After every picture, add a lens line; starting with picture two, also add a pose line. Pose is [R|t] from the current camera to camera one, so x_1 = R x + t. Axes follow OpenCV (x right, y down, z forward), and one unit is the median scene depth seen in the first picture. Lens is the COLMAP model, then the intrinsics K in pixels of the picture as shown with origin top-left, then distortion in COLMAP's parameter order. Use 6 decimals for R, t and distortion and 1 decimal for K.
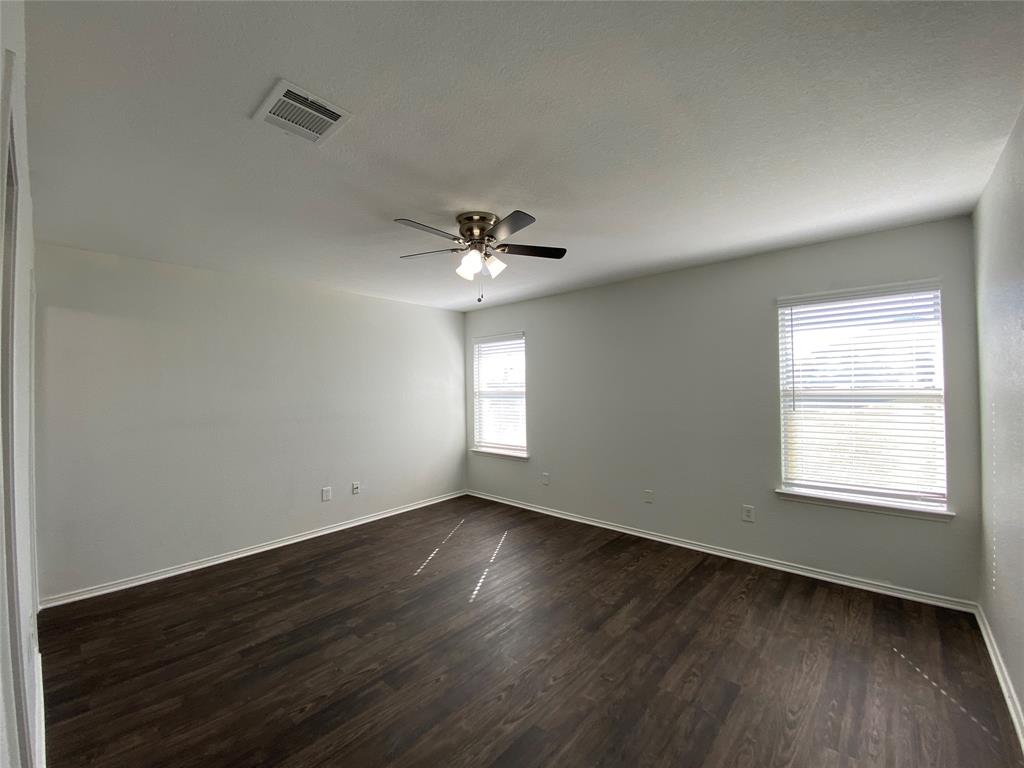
lens RADIAL K [[416.6, 0, 515.1], [0, 416.6, 384.3], [0, 0, 1]] dist [0.004119, -0.009580]
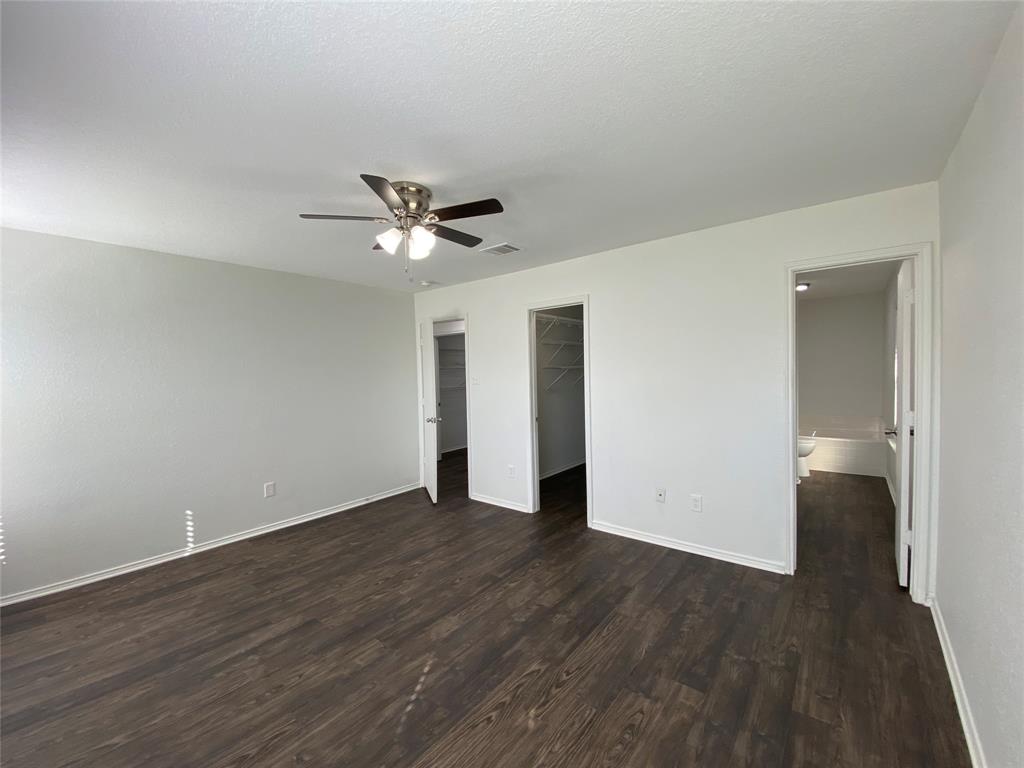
lens RADIAL K [[416.6, 0, 511.7], [0, 416.6, 385.4], [0, 0, 1]] dist [0.004119, -0.009580]
pose [[-0.998201, 0.040127, -0.044554, -0.266543], [0.039002, 0.998905, 0.025838, 0.018239], [0.045542, 0.024054, -0.998673, 1.995883]]
